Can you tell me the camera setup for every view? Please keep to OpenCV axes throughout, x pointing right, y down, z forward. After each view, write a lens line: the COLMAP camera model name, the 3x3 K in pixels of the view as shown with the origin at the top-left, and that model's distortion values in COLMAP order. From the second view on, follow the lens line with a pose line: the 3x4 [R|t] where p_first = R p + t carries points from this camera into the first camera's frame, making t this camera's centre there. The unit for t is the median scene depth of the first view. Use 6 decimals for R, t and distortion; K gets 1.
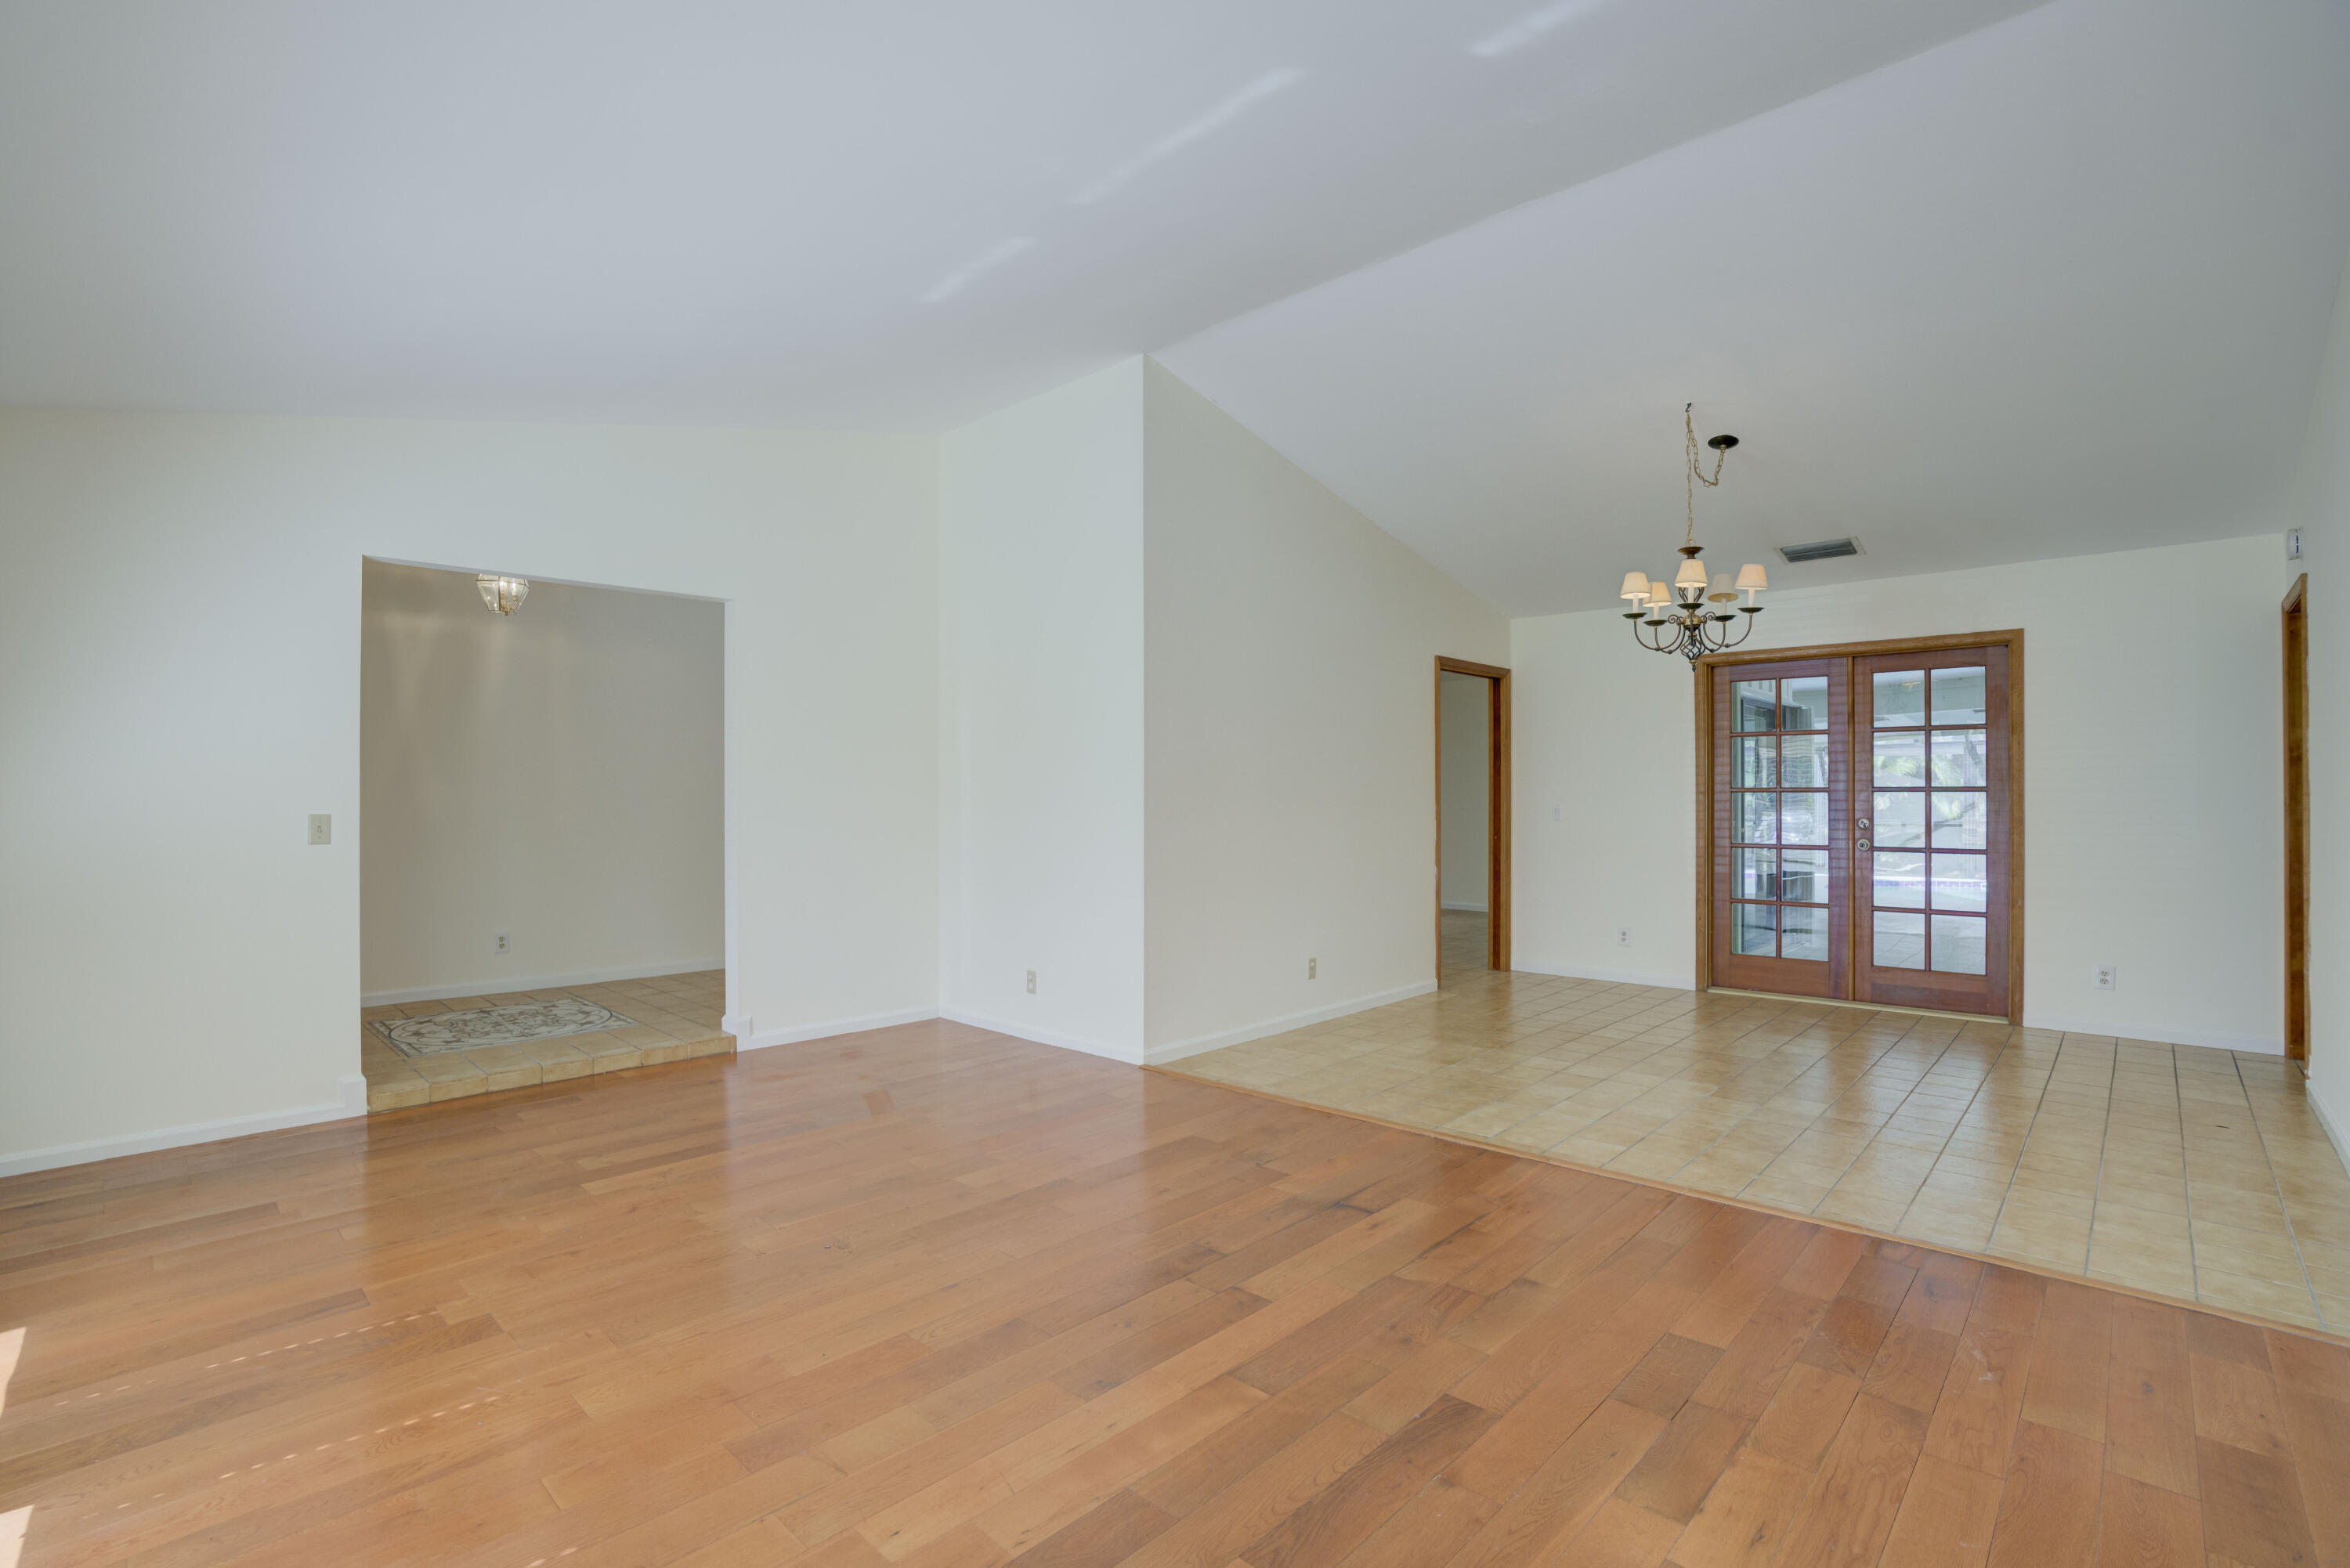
lens RADIAL K [[1085.9, 0, 1167.8], [0, 1085.9, 767.0], [0, 0, 1]] dist [-0.067503, 0.026652]
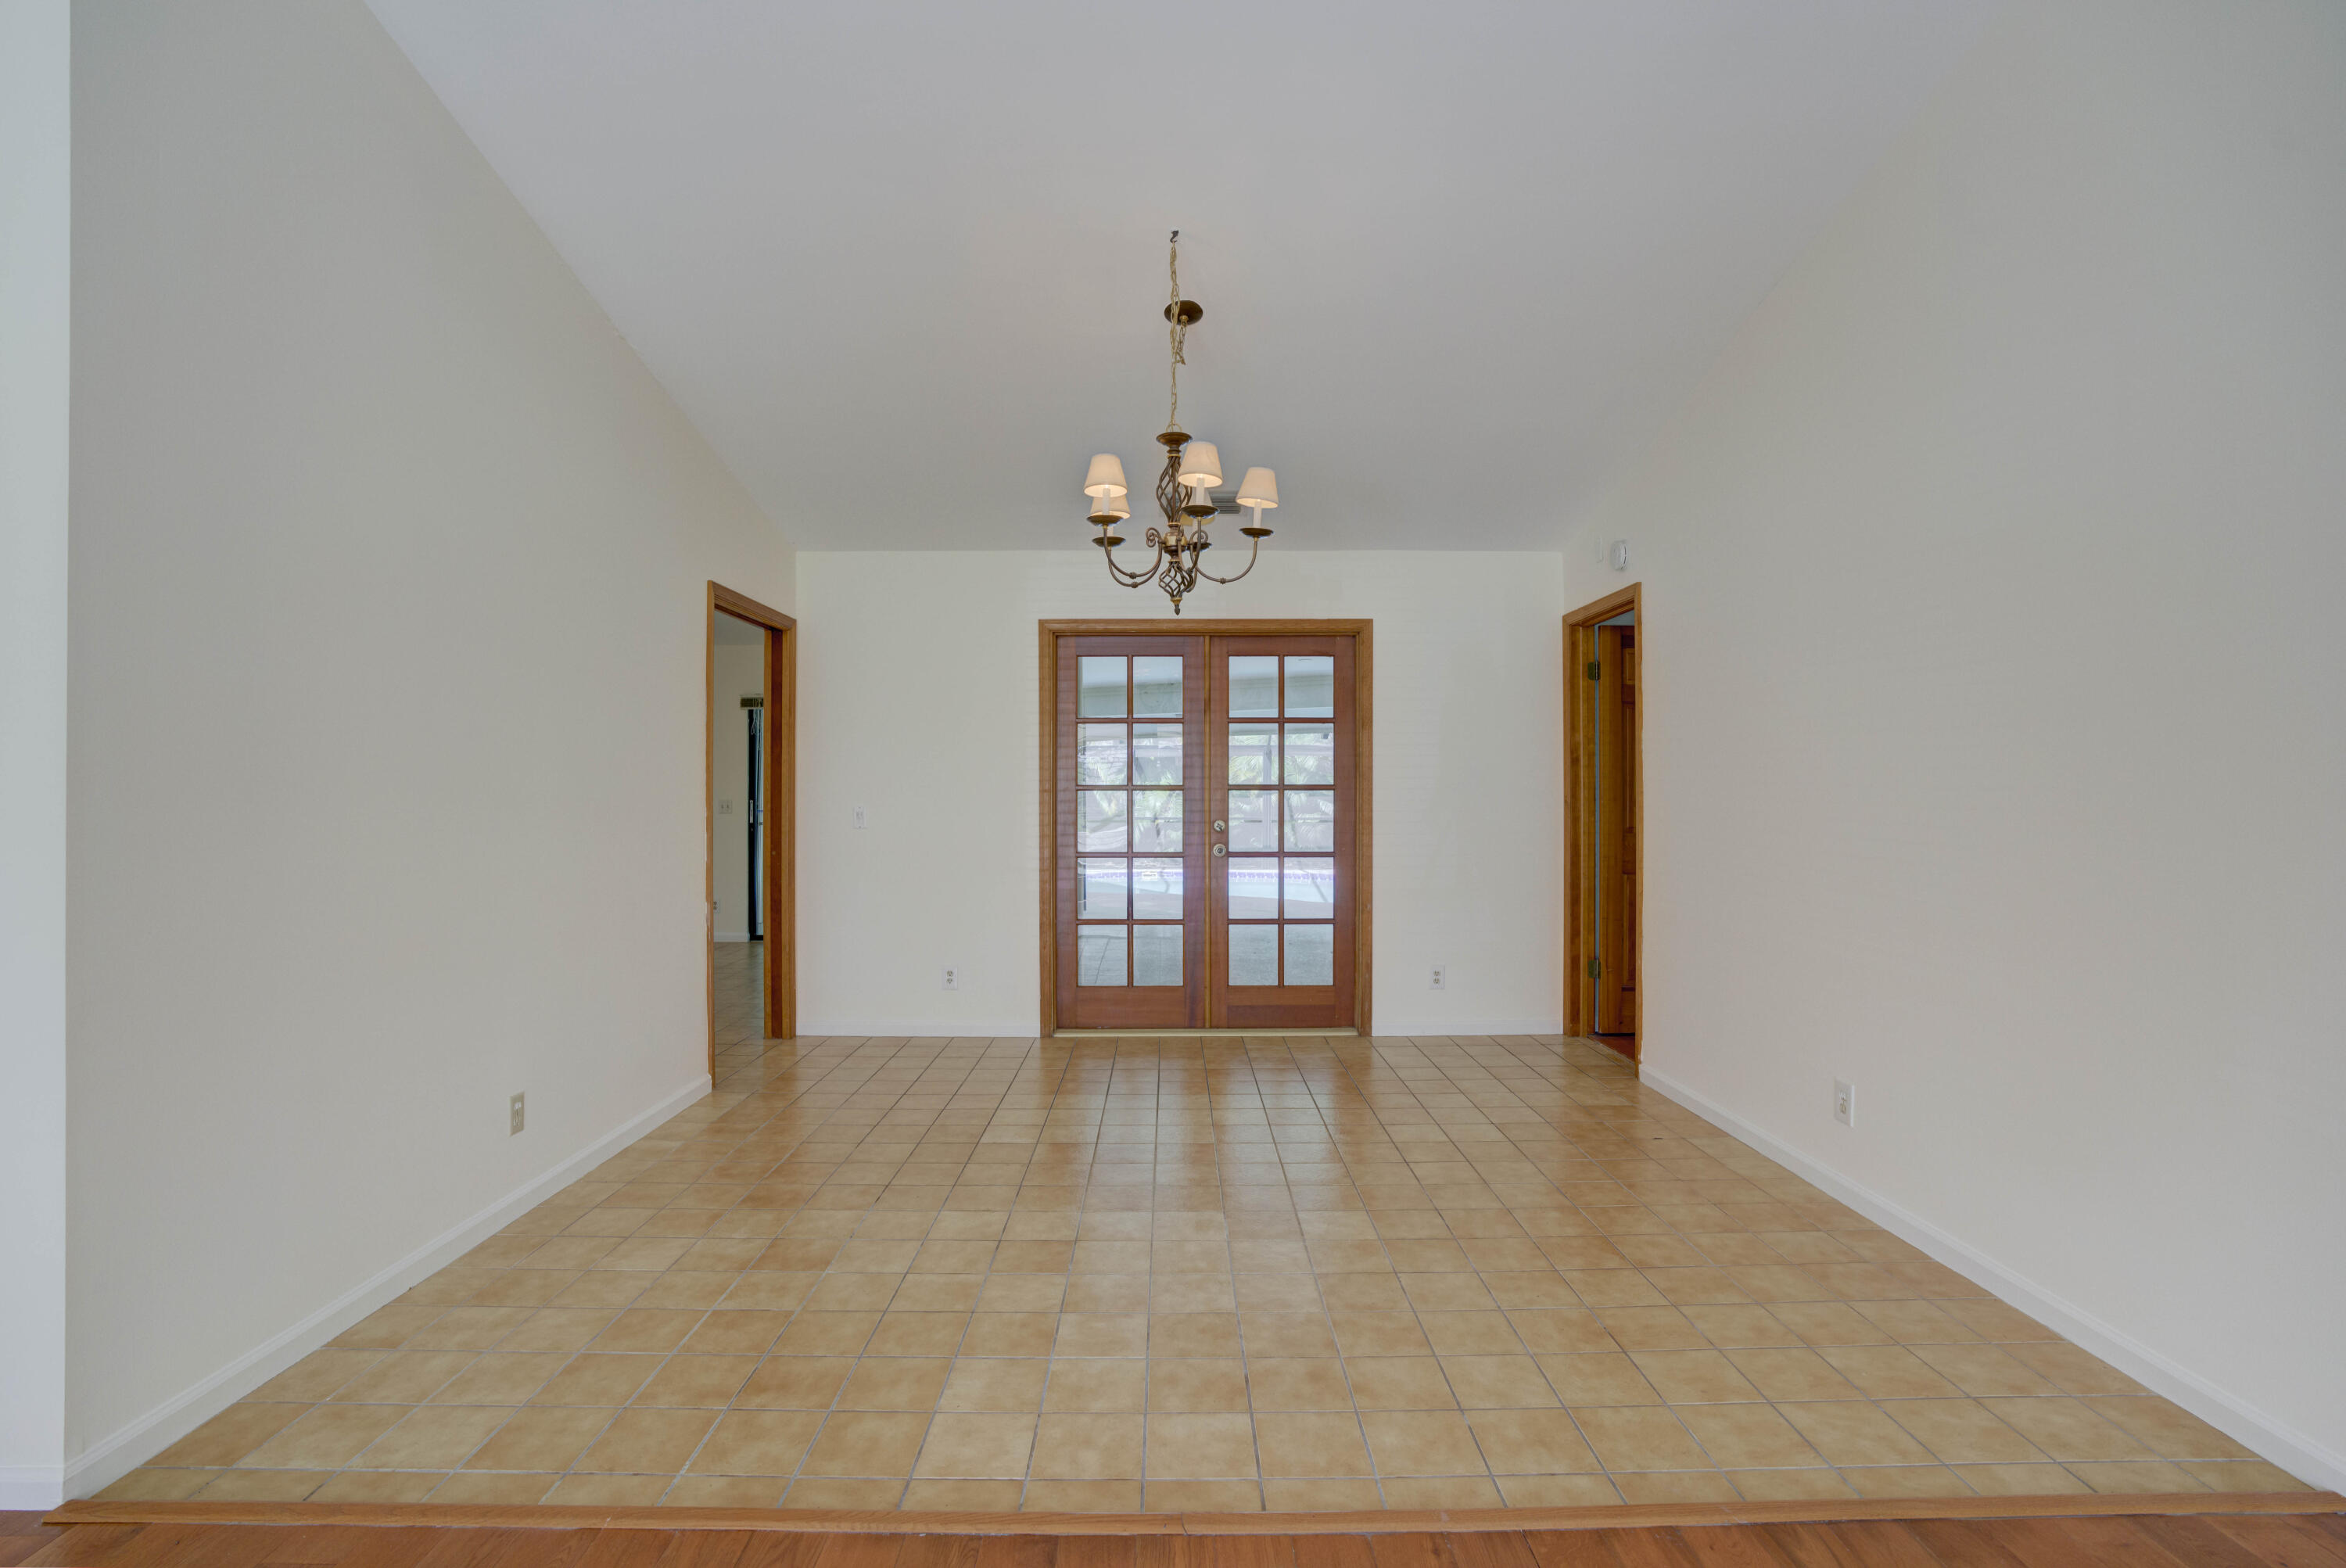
lens RADIAL K [[1080.9, 0, 1164.1], [0, 1080.9, 786.8], [0, 0, 1]] dist [-0.069434, 0.028513]
pose [[0.729453, 0.003529, 0.684022, 0.008808], [-0.015777, 0.999807, 0.011667, 0.011739], [-0.683849, -0.019302, 0.729368, 0.404683]]
